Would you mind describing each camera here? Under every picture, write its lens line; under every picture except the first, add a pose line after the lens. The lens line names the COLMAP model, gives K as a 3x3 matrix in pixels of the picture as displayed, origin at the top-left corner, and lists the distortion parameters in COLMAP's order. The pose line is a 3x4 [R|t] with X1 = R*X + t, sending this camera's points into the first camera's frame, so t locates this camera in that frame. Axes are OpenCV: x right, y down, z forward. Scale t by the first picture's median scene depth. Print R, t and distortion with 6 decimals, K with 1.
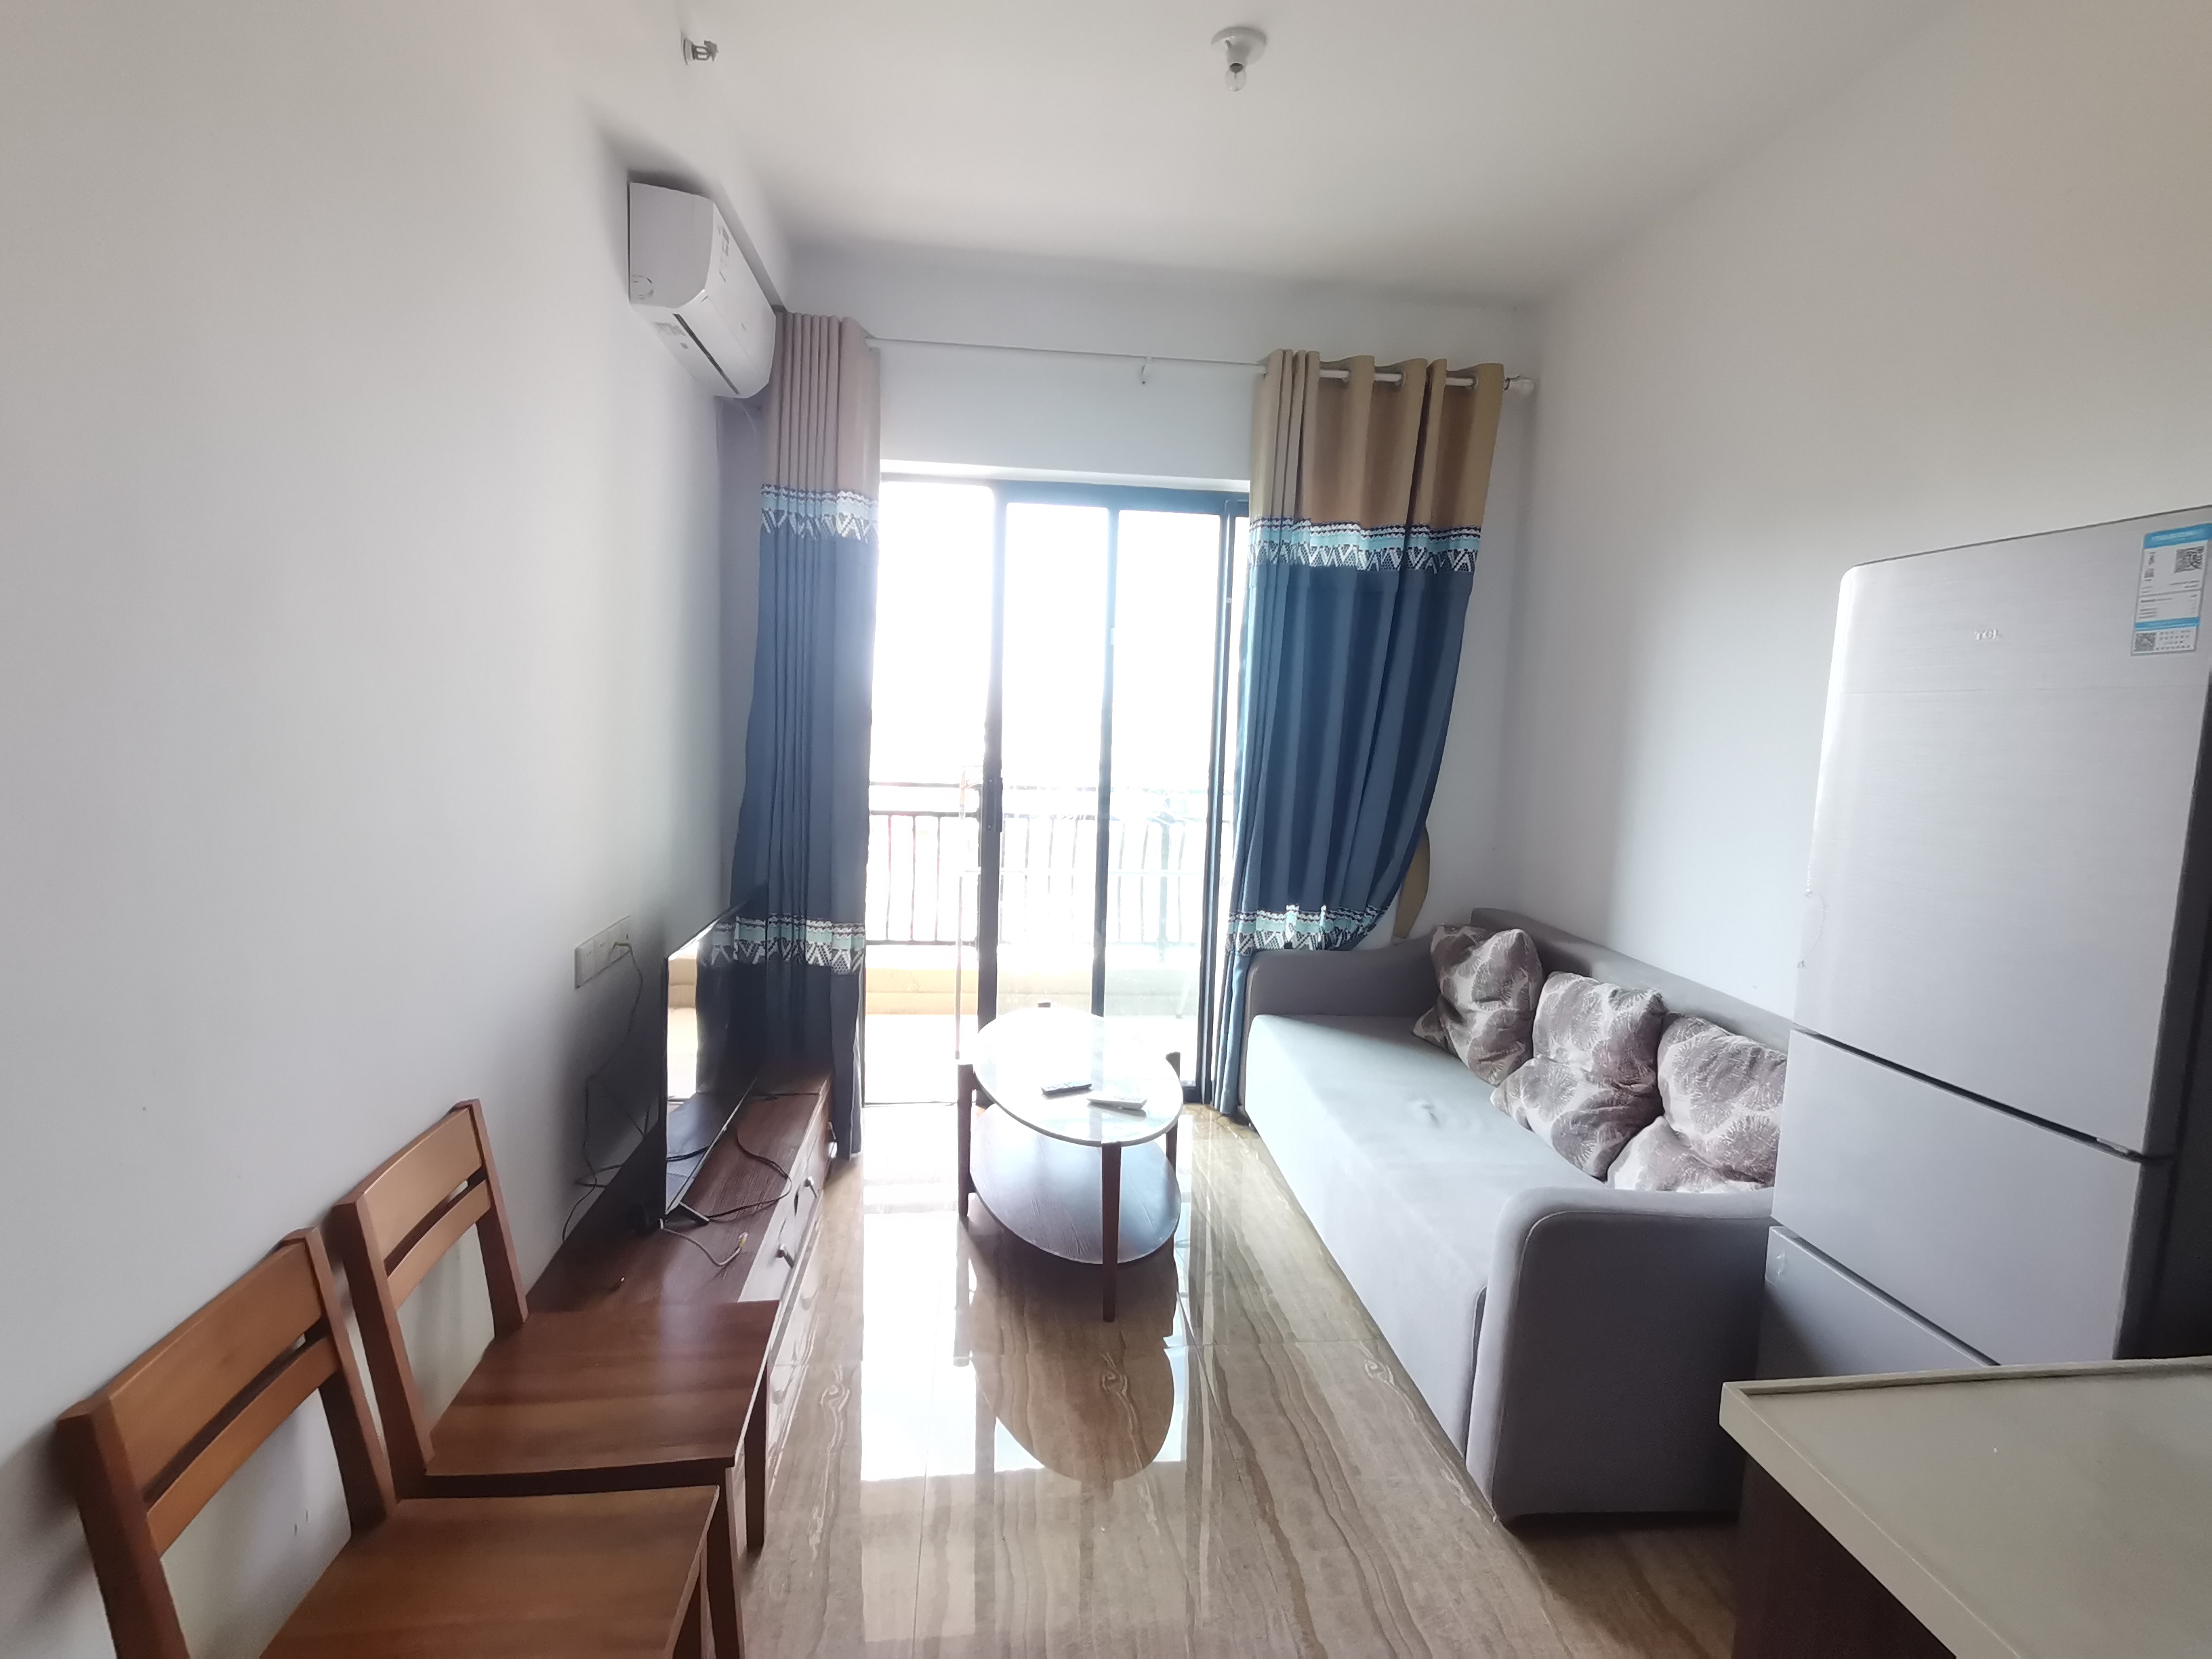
lens RADIAL K [[1109.7, 0, 1106.0], [0, 1109.7, 829.5], [0, 0, 1]] dist [0.005689, -0.001250]
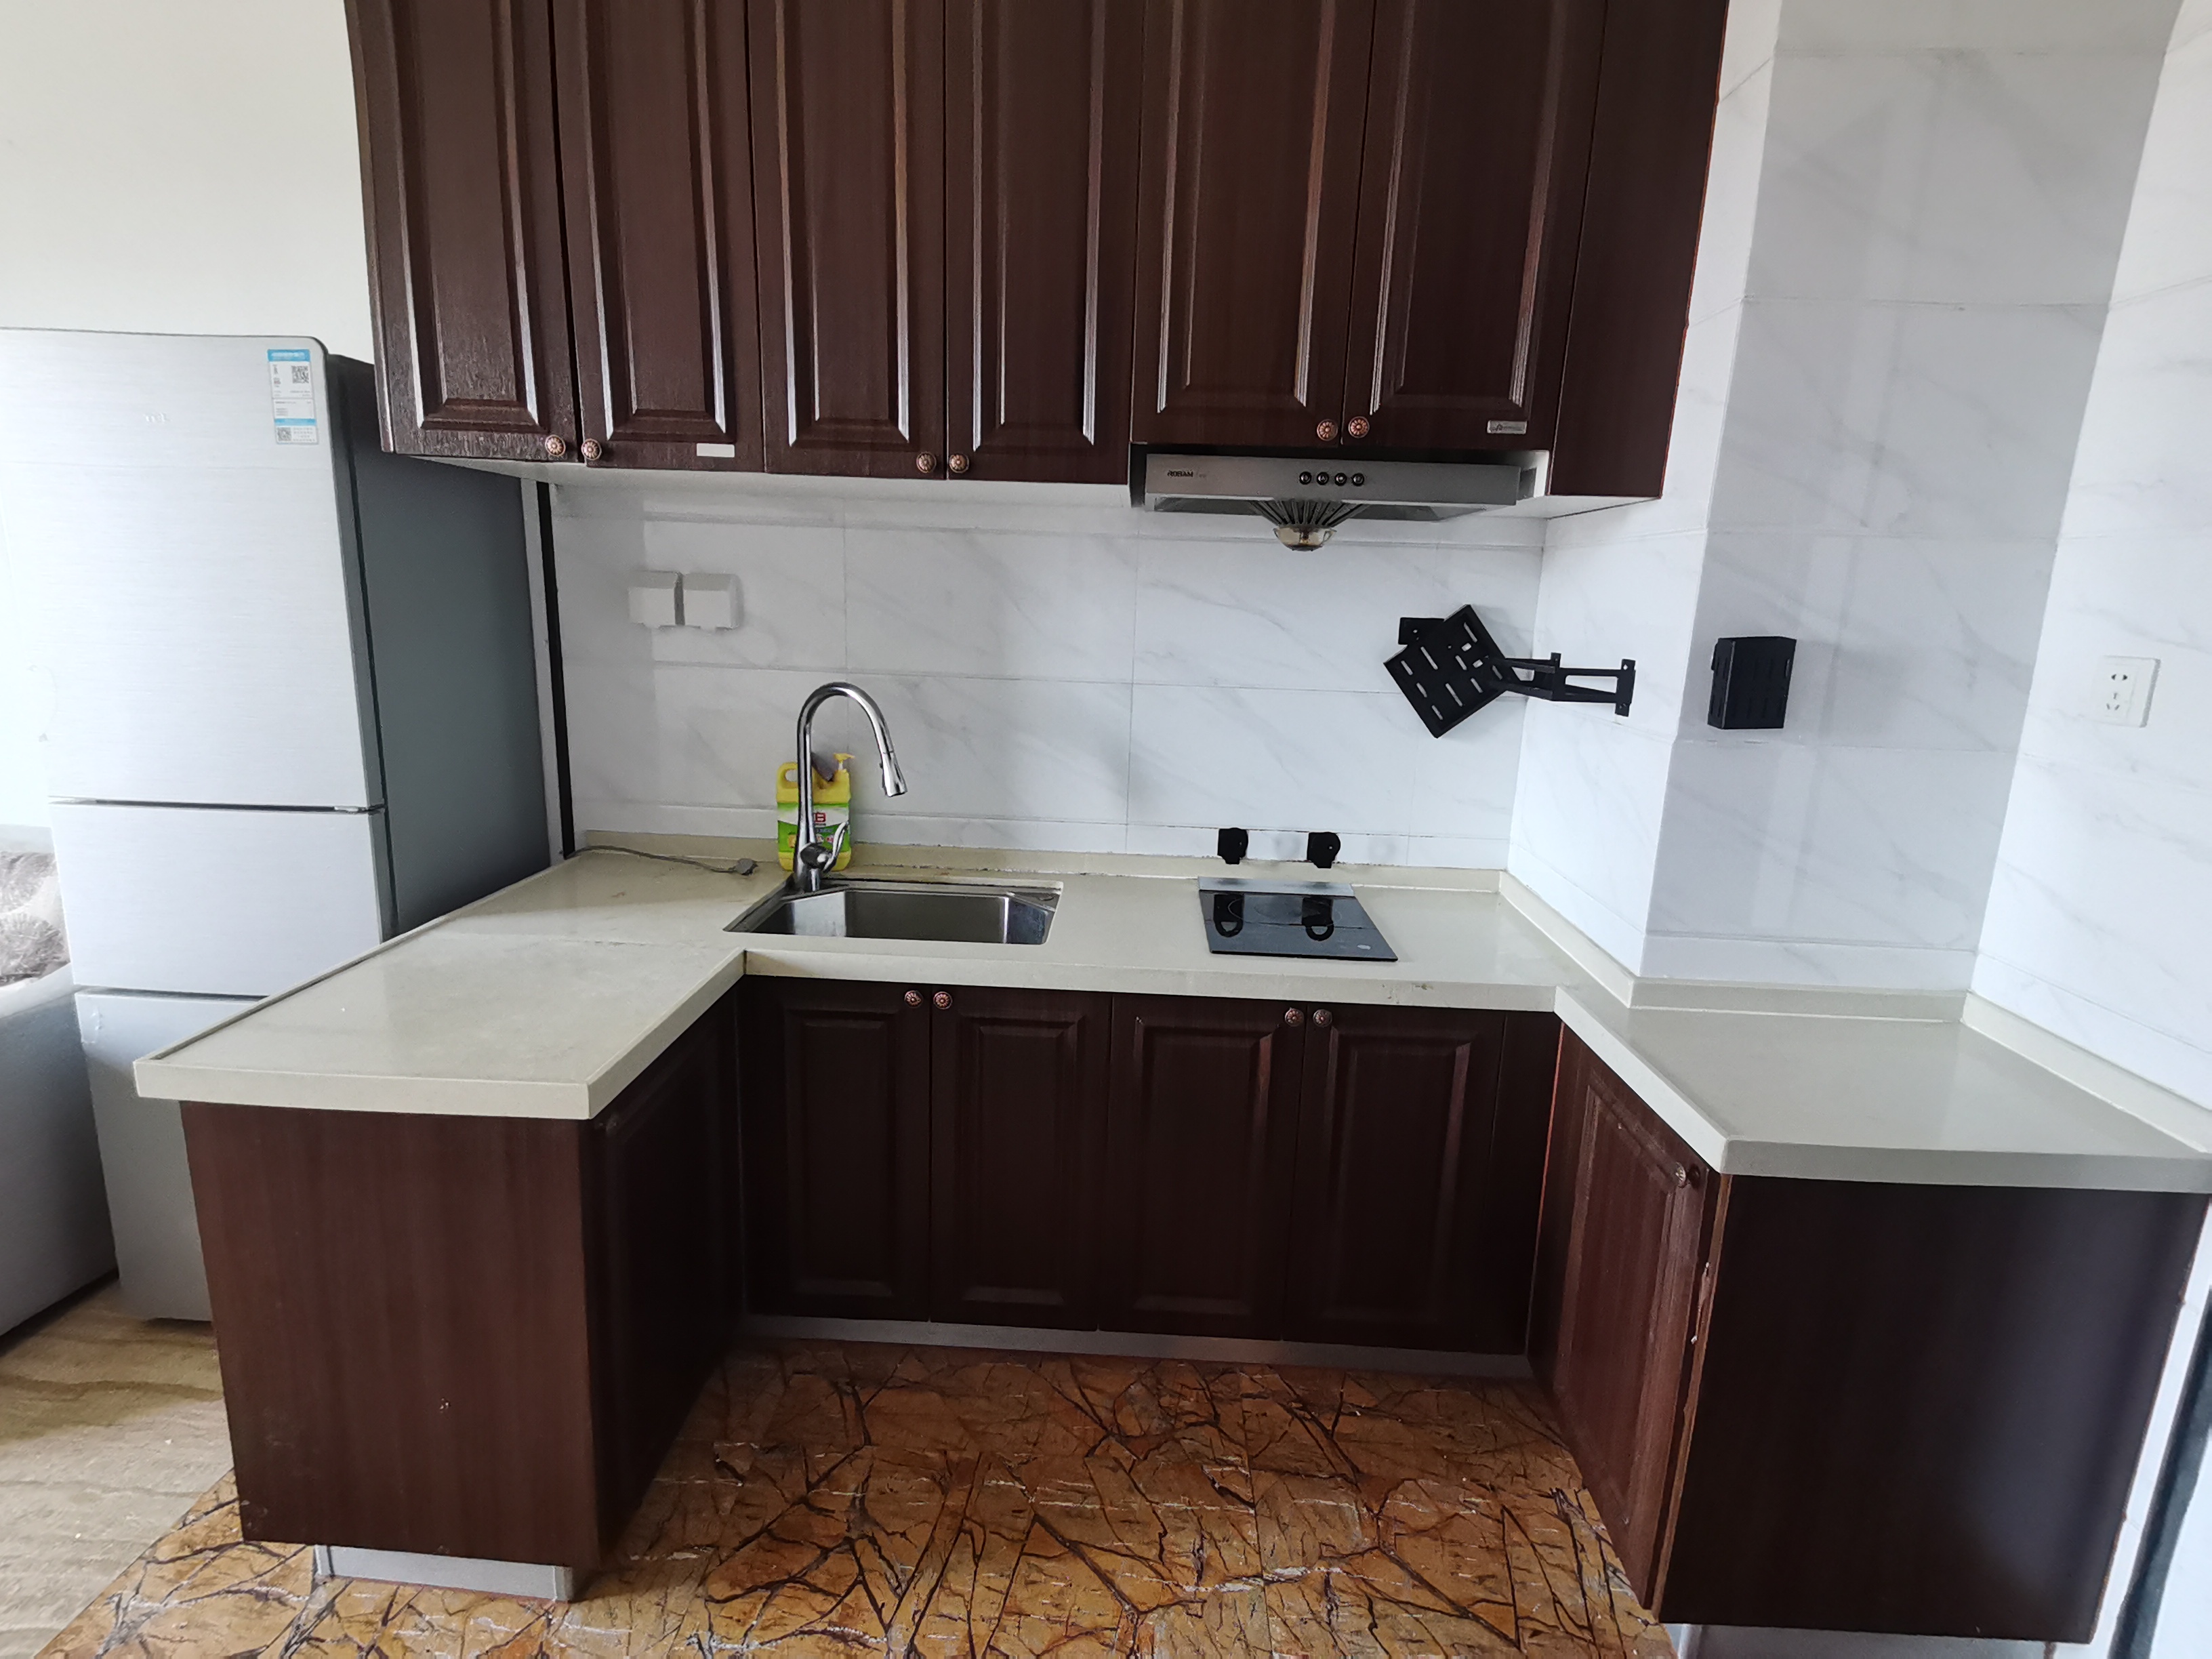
lens RADIAL K [[1058.7, 0, 1104.2], [0, 1058.7, 819.6], [0, 0, 1]] dist [-0.001031, -0.000166]
pose [[0.141096, -0.224057, 0.964308, -0.095195], [0.074473, 0.973695, 0.215341, 0.029795], [-0.987191, 0.041431, 0.154071, -0.057230]]
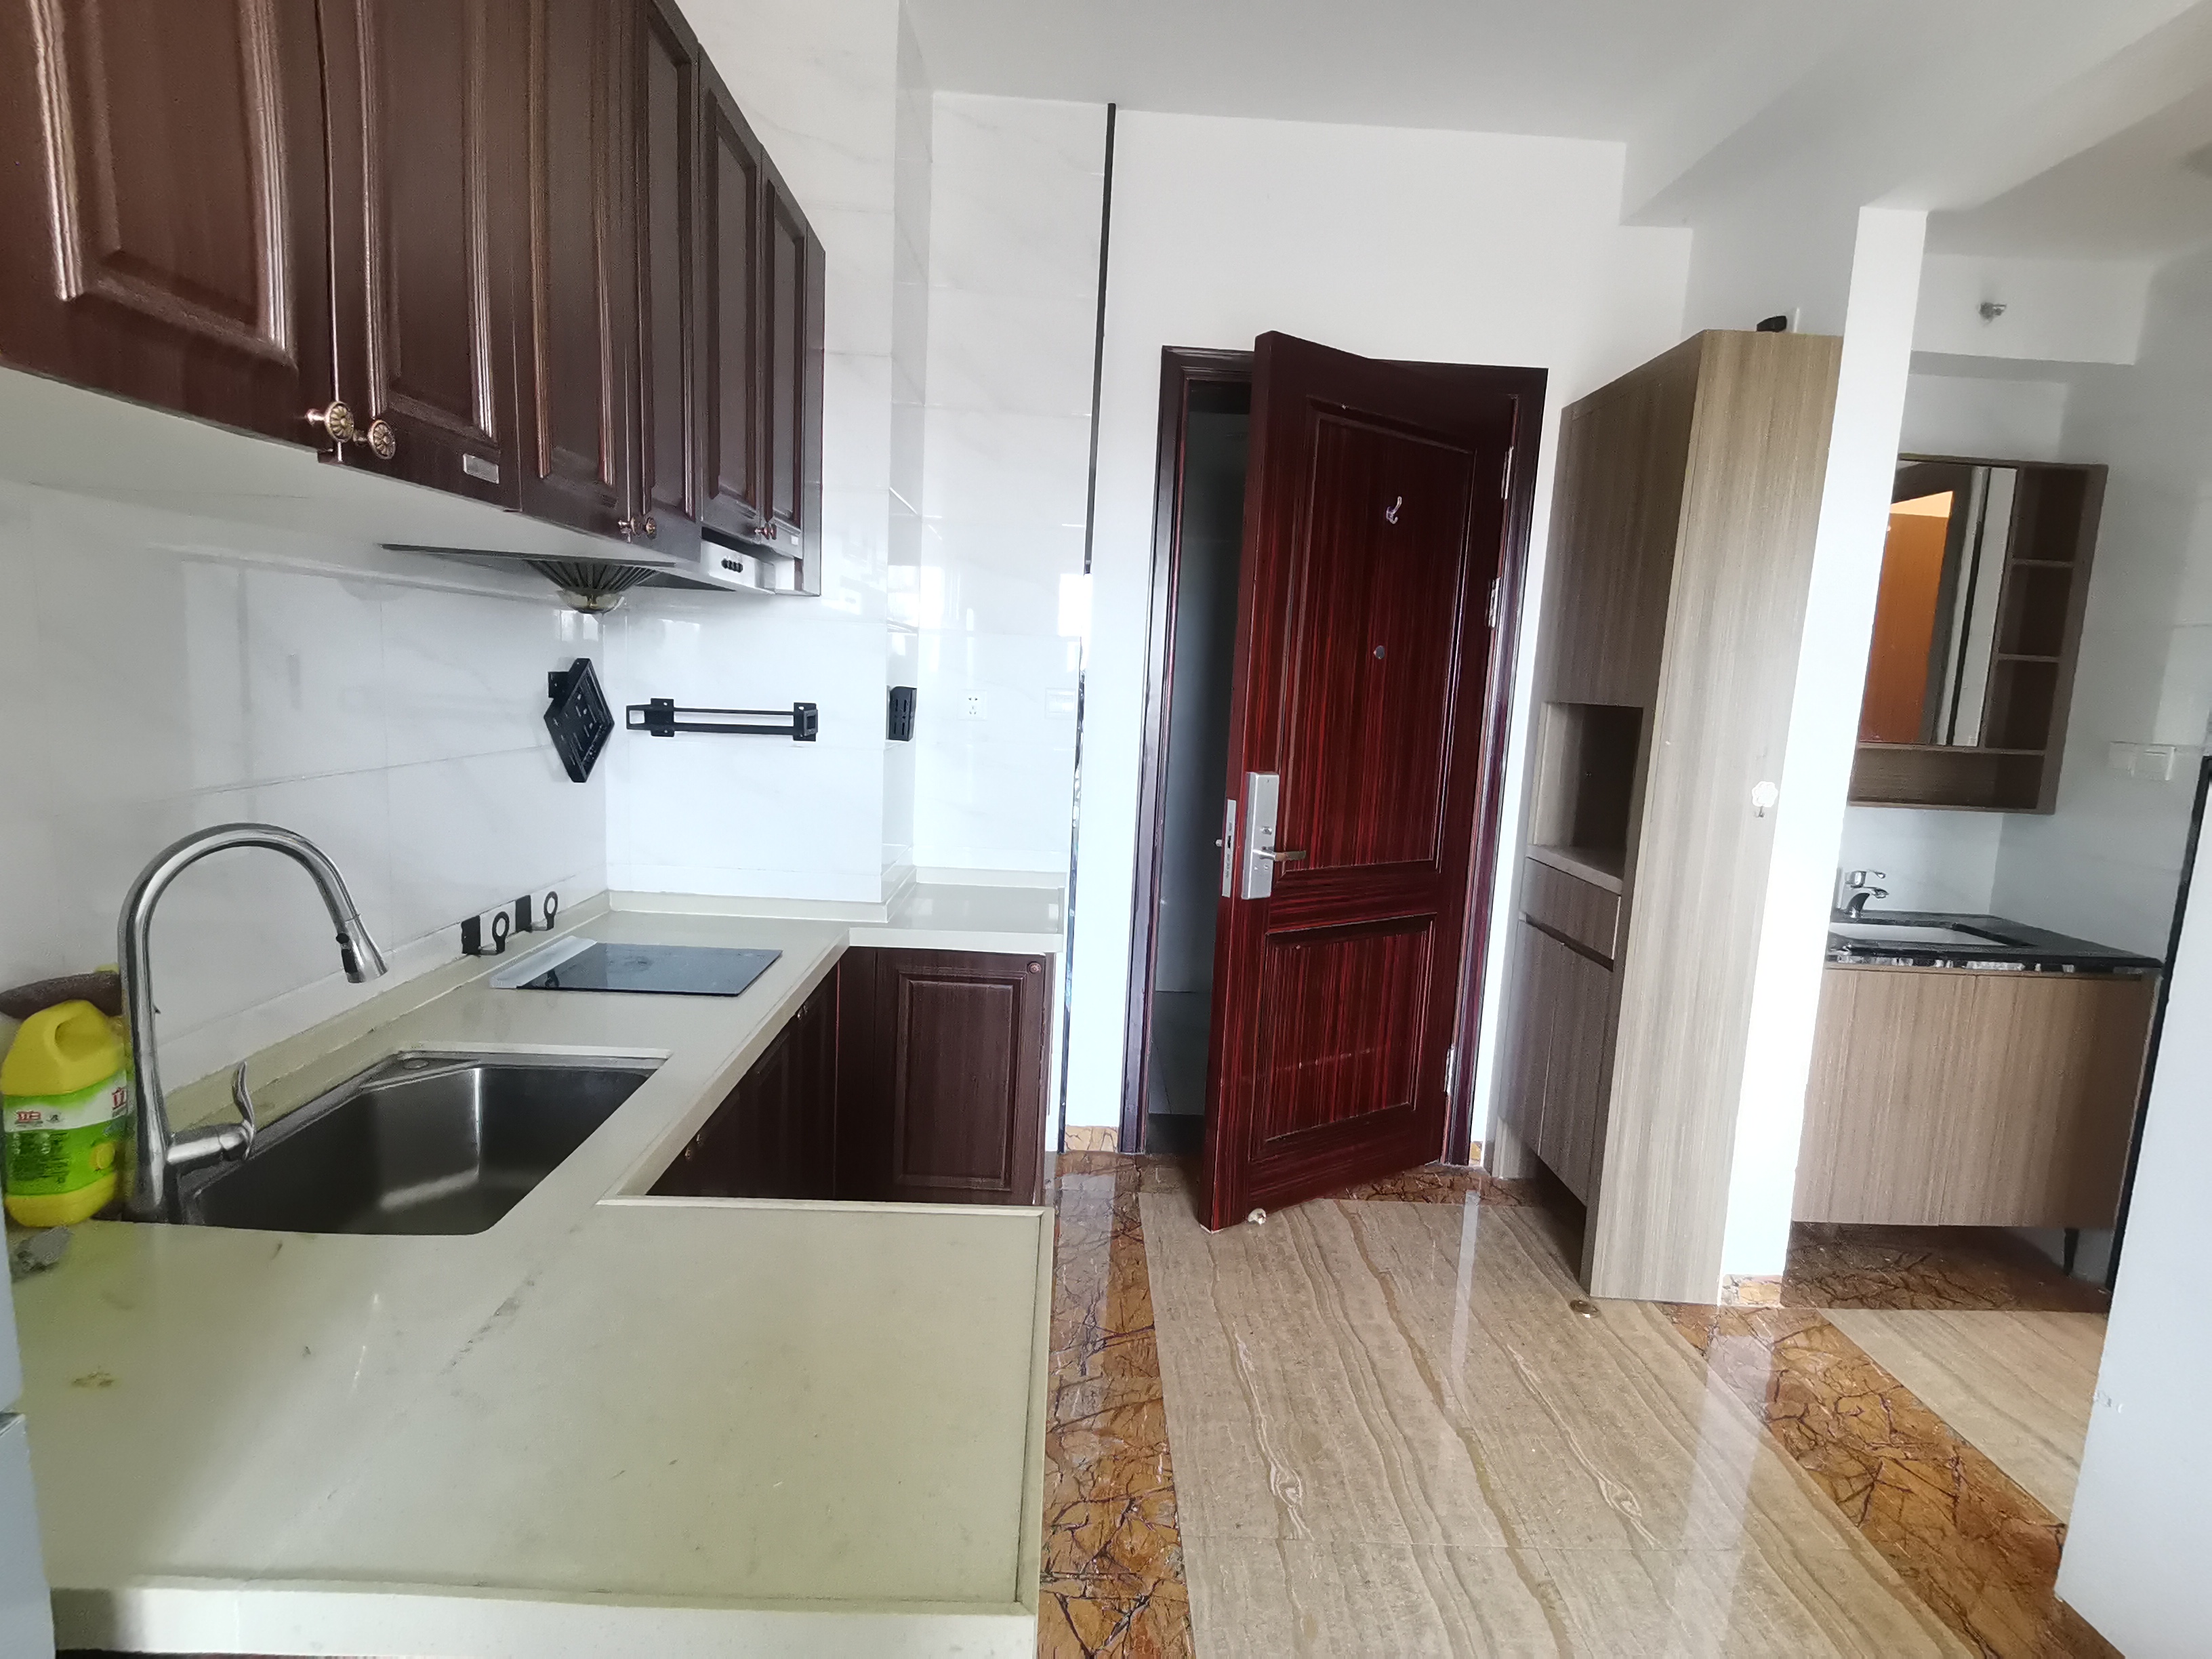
lens RADIAL K [[1109.7, 0, 1106.0], [0, 1109.7, 829.5], [0, 0, 1]] dist [0.005689, -0.001250]
pose [[-0.994967, -0.080863, 0.059171, 0.163632], [-0.064057, 0.967419, 0.244945, -0.029625], [-0.077050, 0.239922, -0.967730, 0.477833]]
